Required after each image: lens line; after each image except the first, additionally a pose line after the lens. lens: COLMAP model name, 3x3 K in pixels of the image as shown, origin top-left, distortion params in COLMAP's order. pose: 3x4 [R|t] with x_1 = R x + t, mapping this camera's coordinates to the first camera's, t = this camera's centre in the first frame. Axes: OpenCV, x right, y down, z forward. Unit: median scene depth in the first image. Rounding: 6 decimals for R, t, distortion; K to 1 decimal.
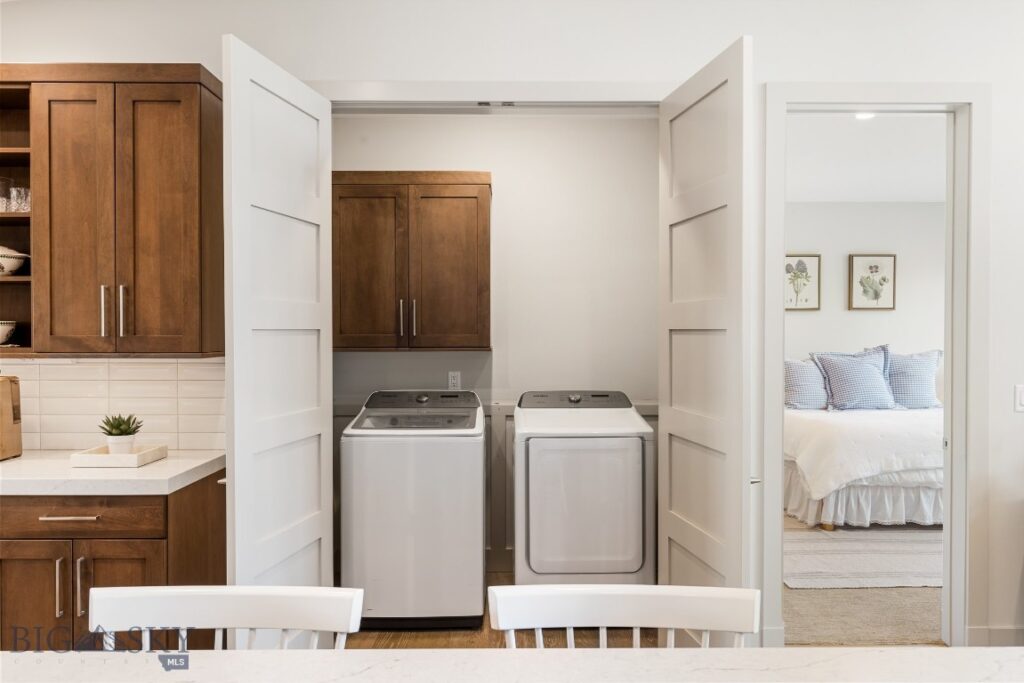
lens RADIAL K [[733.3, 0, 518.0], [0, 733.3, 335.8], [0, 0, 1]] dist [-0.002035, -0.003678]
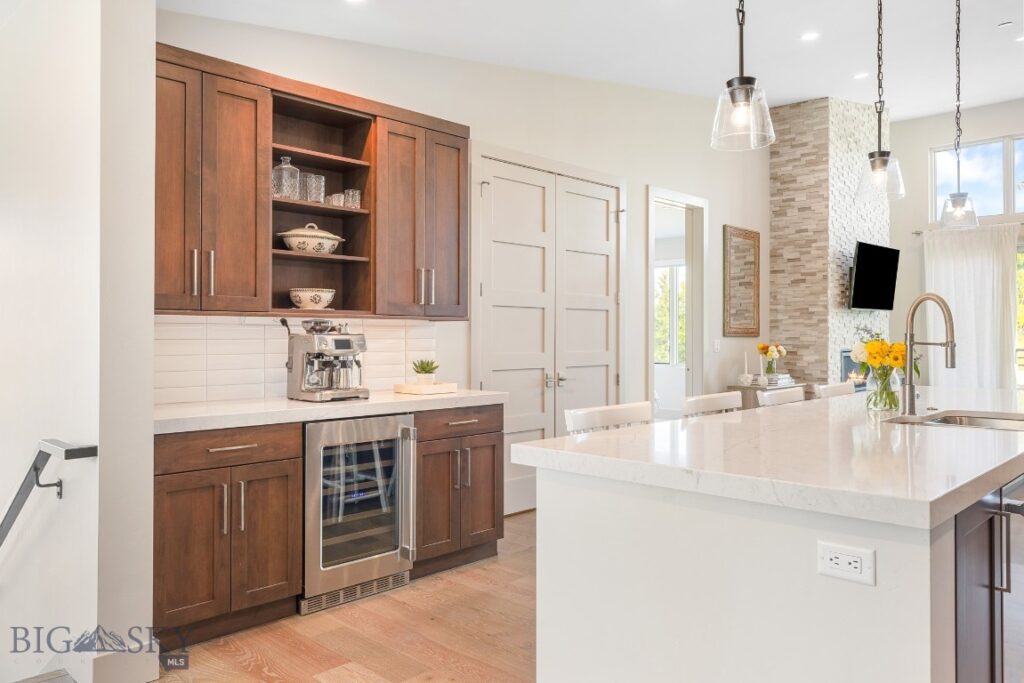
lens RADIAL K [[733.3, 0, 518.0], [0, 733.3, 335.8], [0, 0, 1]] dist [-0.002035, -0.003678]
pose [[0.708026, -0.002908, 0.706180, -1.427124], [0.010698, 0.999921, -0.006609, 0.072999], [-0.706105, 0.012235, 0.708001, -0.142611]]
